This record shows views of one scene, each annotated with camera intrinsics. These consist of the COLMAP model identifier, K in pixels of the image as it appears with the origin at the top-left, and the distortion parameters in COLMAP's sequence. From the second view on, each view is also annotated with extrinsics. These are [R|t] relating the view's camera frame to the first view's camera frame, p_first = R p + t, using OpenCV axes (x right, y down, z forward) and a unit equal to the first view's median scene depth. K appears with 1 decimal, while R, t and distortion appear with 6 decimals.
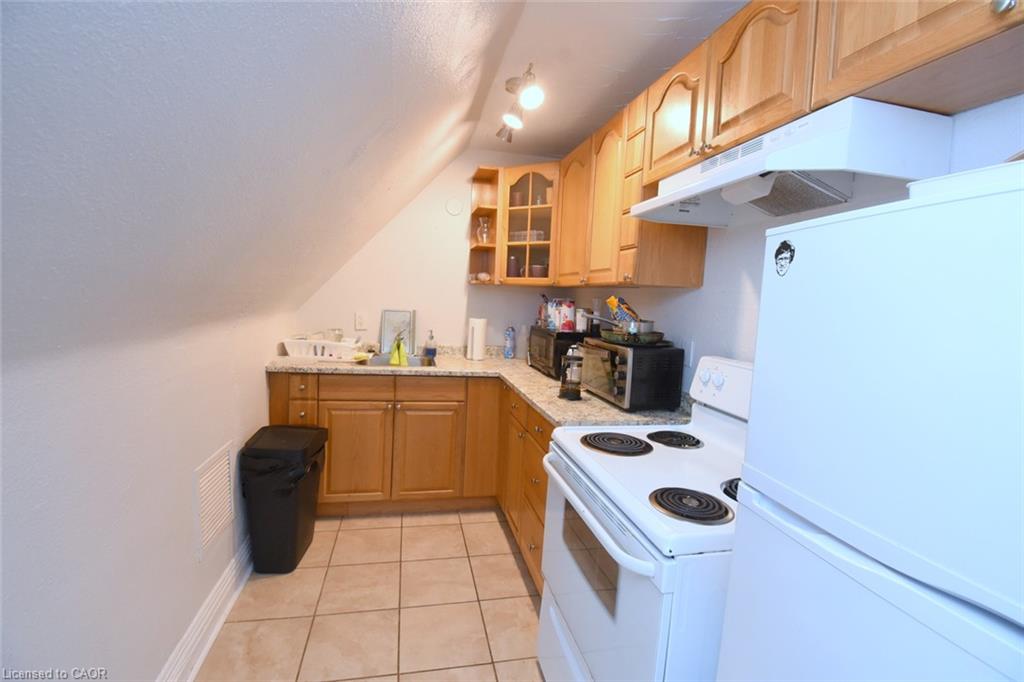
lens RADIAL K [[449.4, 0, 507.2], [0, 449.4, 339.1], [0, 0, 1]] dist [0.020453, -0.025482]
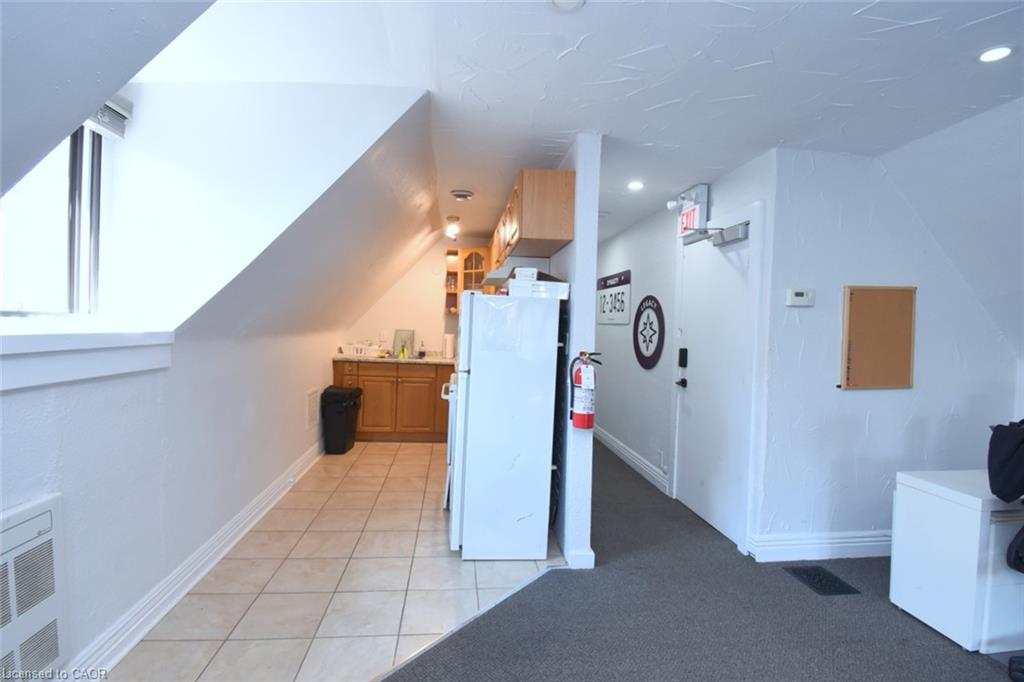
lens RADIAL K [[449.4, 0, 507.2], [0, 449.4, 339.1], [0, 0, 1]] dist [0.020453, -0.025482]
pose [[0.995226, -0.013153, -0.096712, 0.373695], [0.006781, 0.997802, -0.065917, 0.102964], [0.097366, 0.064946, 0.993127, -0.794328]]
